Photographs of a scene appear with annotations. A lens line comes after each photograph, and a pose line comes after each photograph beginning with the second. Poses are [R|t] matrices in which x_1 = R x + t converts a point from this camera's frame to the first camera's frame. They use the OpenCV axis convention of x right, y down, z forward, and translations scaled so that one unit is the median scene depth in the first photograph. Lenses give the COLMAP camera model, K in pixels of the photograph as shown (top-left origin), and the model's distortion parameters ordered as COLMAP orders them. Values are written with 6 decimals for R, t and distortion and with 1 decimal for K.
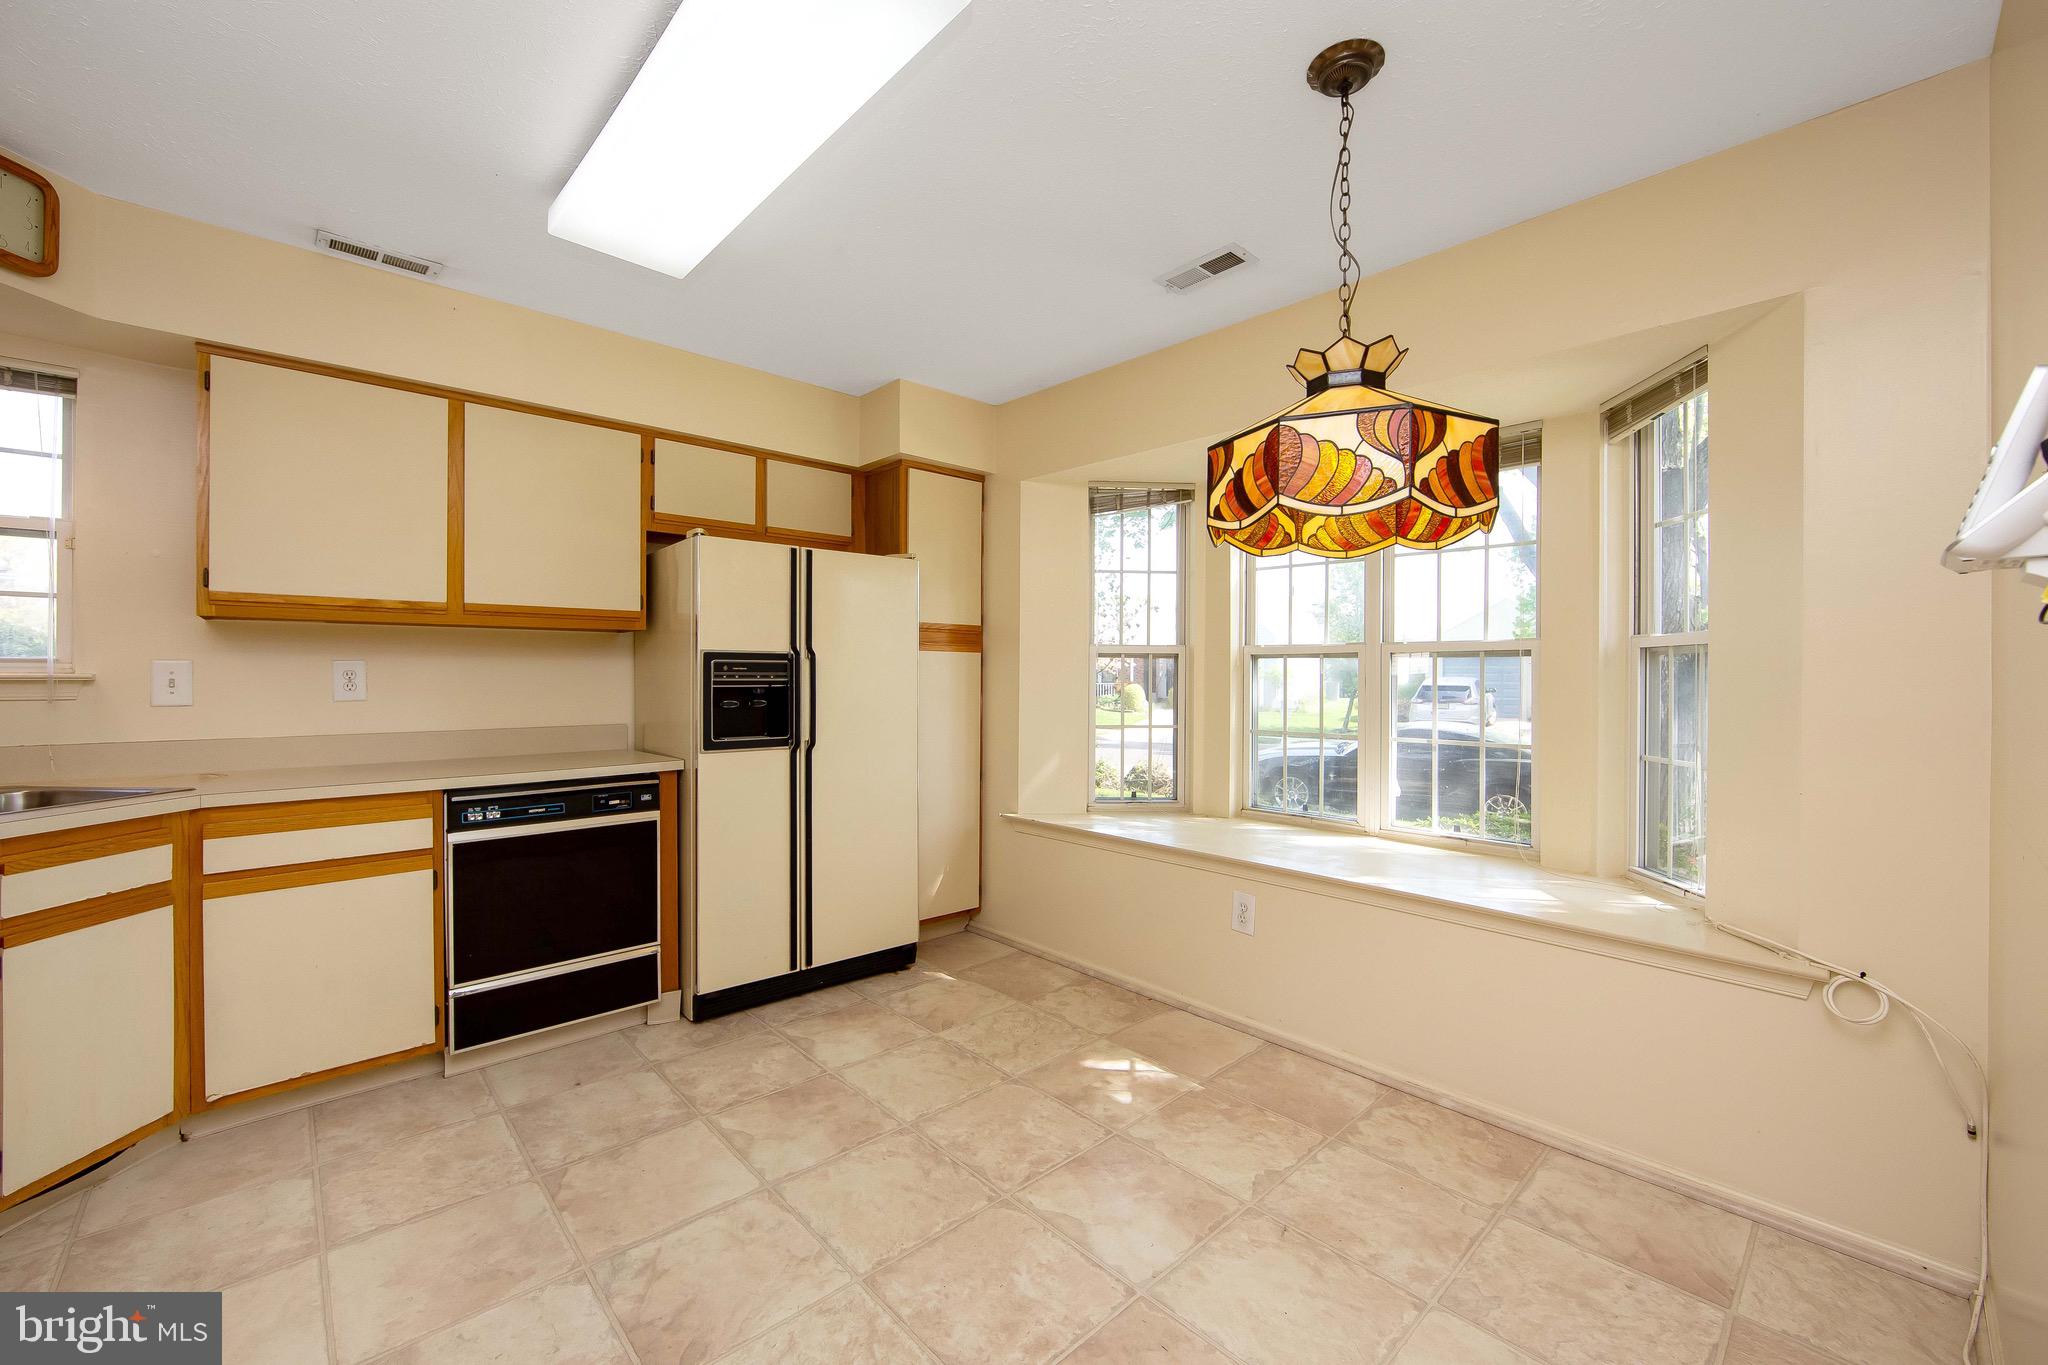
lens RADIAL K [[818.3, 0, 1014.0], [0, 818.3, 675.7], [0, 0, 1]] dist [-0.016106, -0.000081]
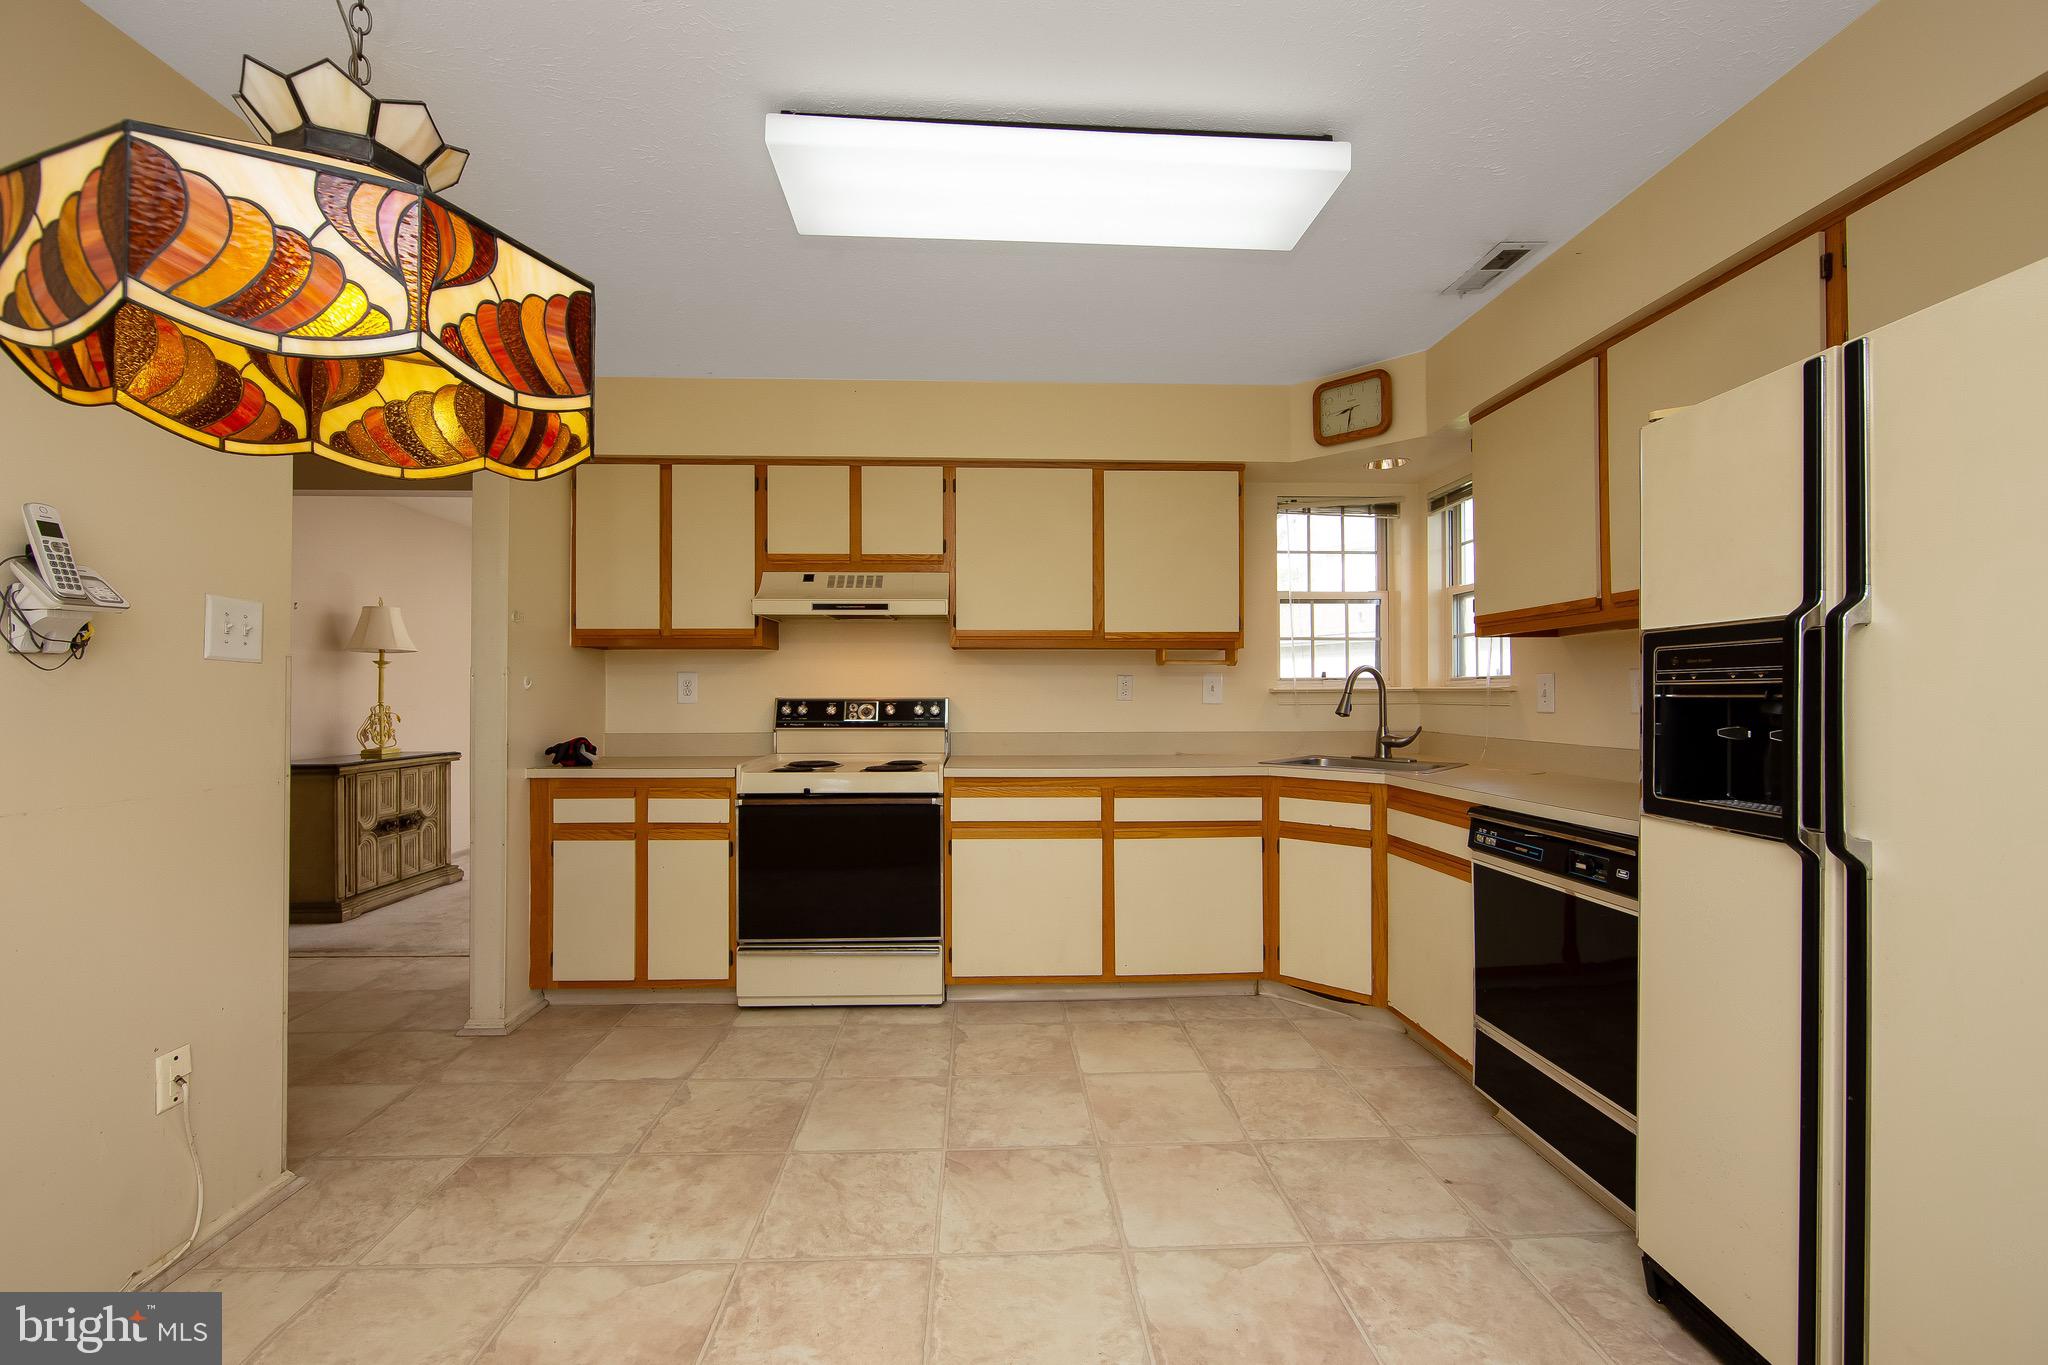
lens RADIAL K [[818.3, 0, 1010.6], [0, 818.3, 691.1], [0, 0, 1]] dist [-0.016106, -0.000081]
pose [[-0.651590, -0.009276, -0.758515, 0.393142], [-0.008589, 0.999951, -0.004850, 0.019691], [0.758523, 0.003355, -0.651638, 1.273086]]
